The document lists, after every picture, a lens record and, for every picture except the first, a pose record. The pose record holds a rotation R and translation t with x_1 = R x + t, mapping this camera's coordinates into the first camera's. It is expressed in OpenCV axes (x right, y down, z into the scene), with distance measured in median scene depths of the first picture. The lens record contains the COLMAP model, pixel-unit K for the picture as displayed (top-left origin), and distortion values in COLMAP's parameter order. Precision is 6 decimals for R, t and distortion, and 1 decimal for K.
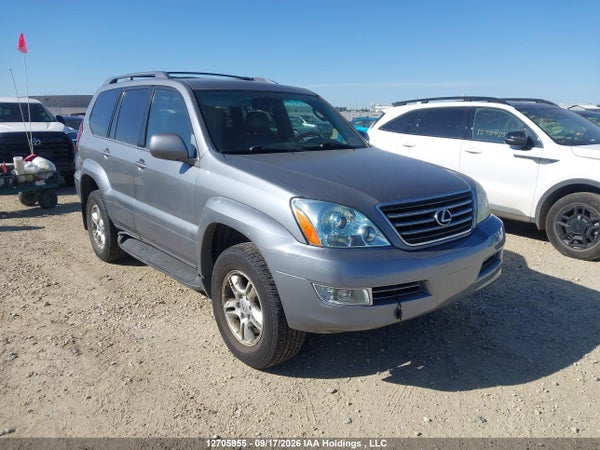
lens RADIAL K [[508.5, 0, 304.2], [0, 508.5, 227.3], [0, 0, 1]] dist [0.044189, -0.007290]
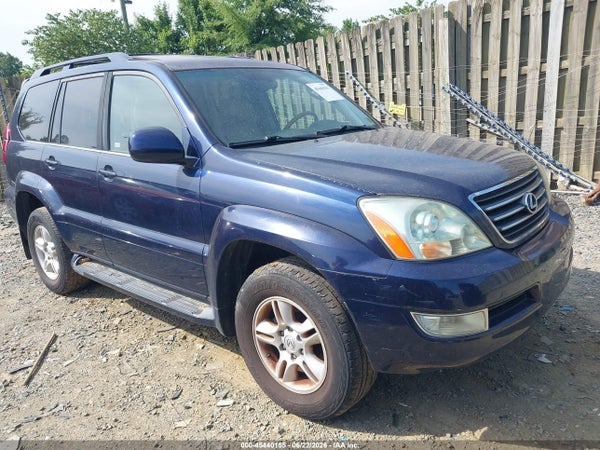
lens RADIAL K [[492.1, 0, 299.1], [0, 492.1, 225.0], [0, 0, 1]] dist [0.044809, -0.002257]
pose [[0.983586, -0.108676, 0.144039, -0.189466], [0.105779, 0.994005, 0.027644, -0.041094], [-0.146180, -0.011954, 0.989186, 0.261448]]
